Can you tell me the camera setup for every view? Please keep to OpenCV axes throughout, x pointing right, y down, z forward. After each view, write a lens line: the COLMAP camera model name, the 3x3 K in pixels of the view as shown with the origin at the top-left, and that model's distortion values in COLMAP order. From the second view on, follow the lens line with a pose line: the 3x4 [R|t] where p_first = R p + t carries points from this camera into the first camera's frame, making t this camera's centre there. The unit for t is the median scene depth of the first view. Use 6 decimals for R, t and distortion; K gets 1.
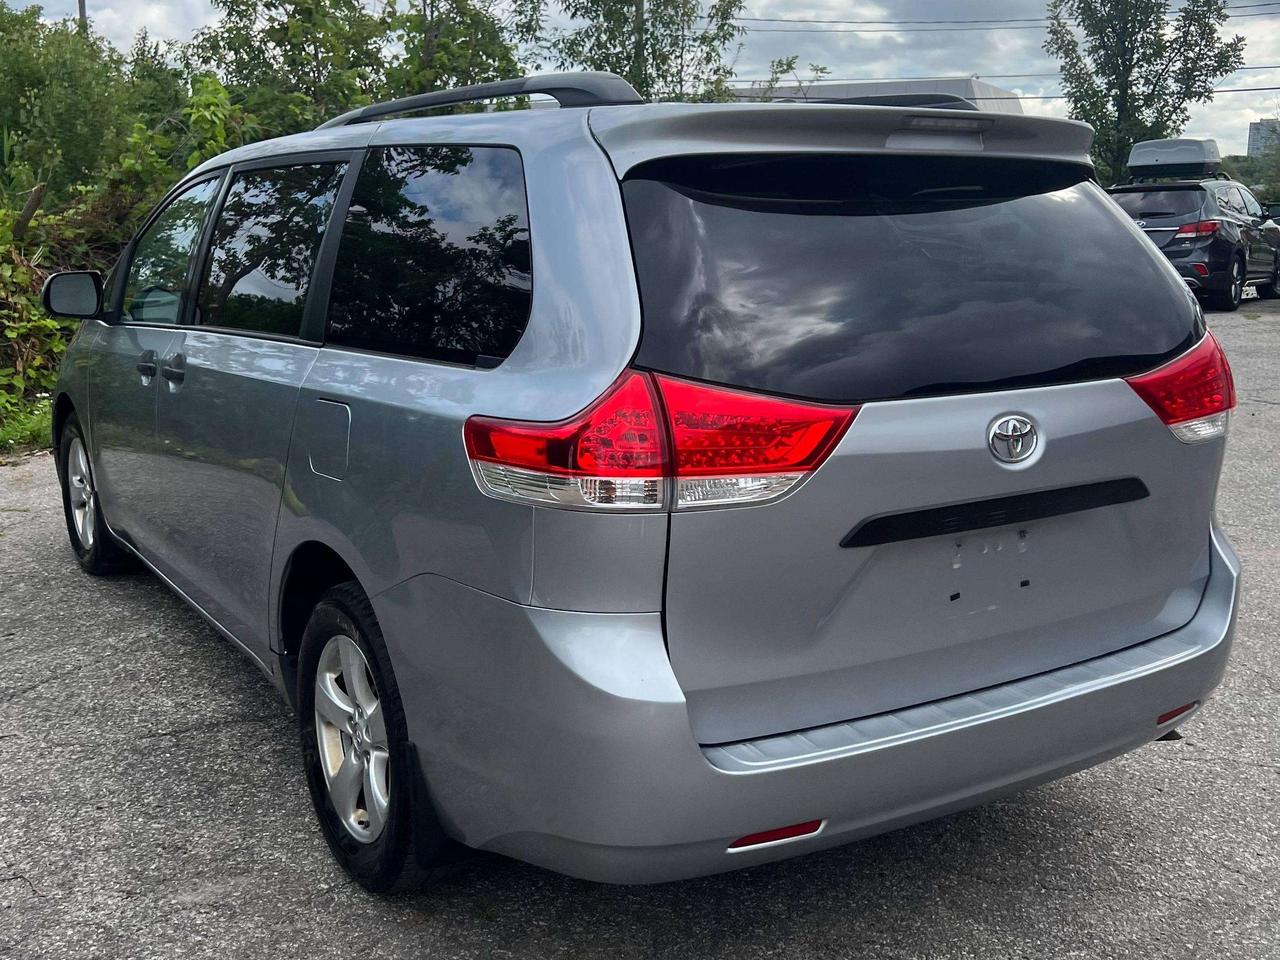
lens RADIAL K [[1374.9, 0, 640.0], [0, 1374.9, 480.0], [0, 0, 1]] dist [0.041258, -0.053931]
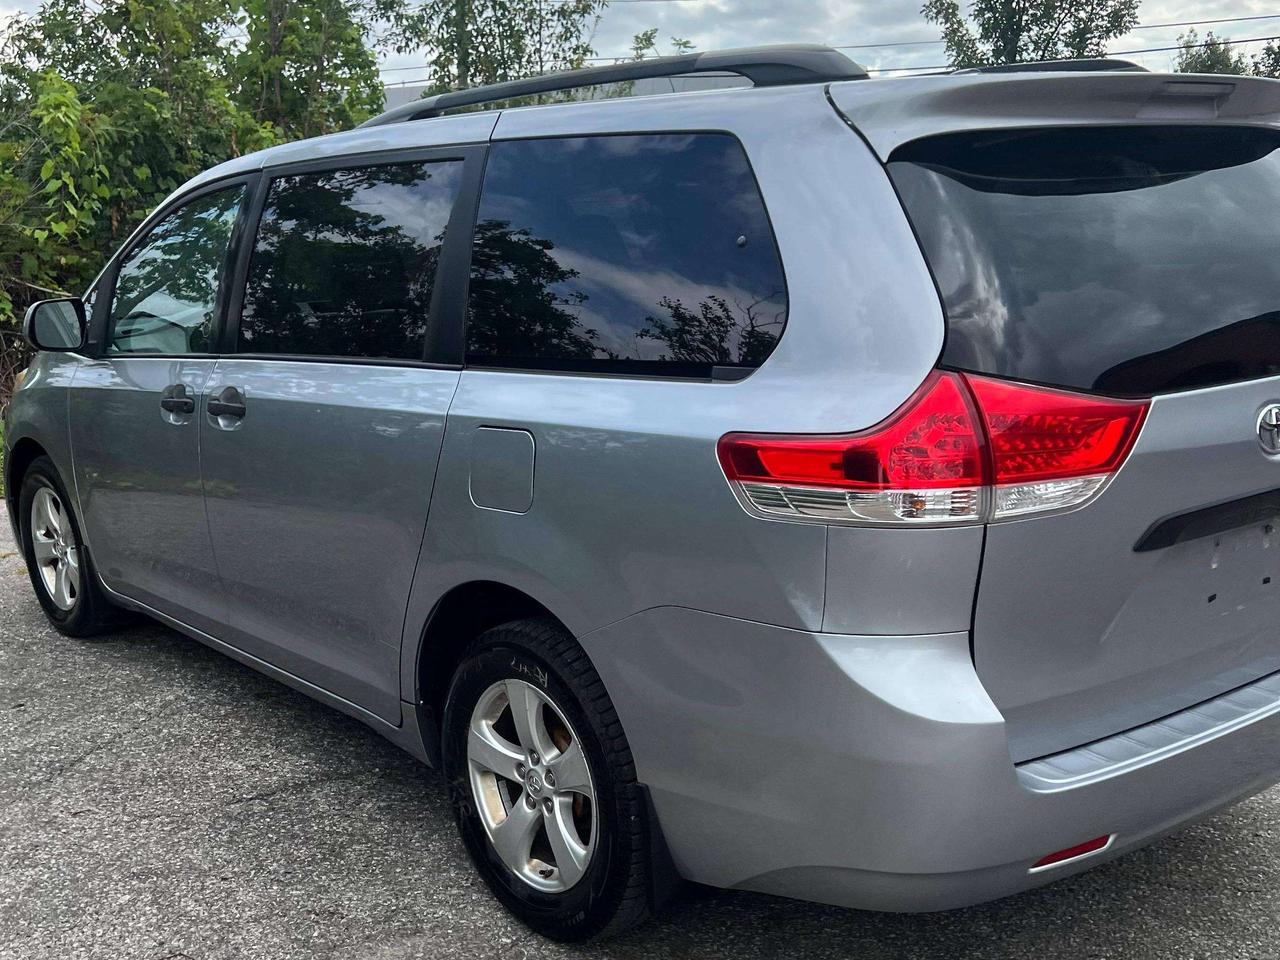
lens RADIAL K [[1458.4, 0, 639.0], [0, 1458.4, 647.8], [0, 0, 1]] dist [0.116156, -0.220210]
pose [[0.996178, -0.058866, 0.064527, -0.190612], [0.052347, 0.993765, 0.098442, -0.002112], [-0.069920, -0.094688, 0.993049, 0.005245]]
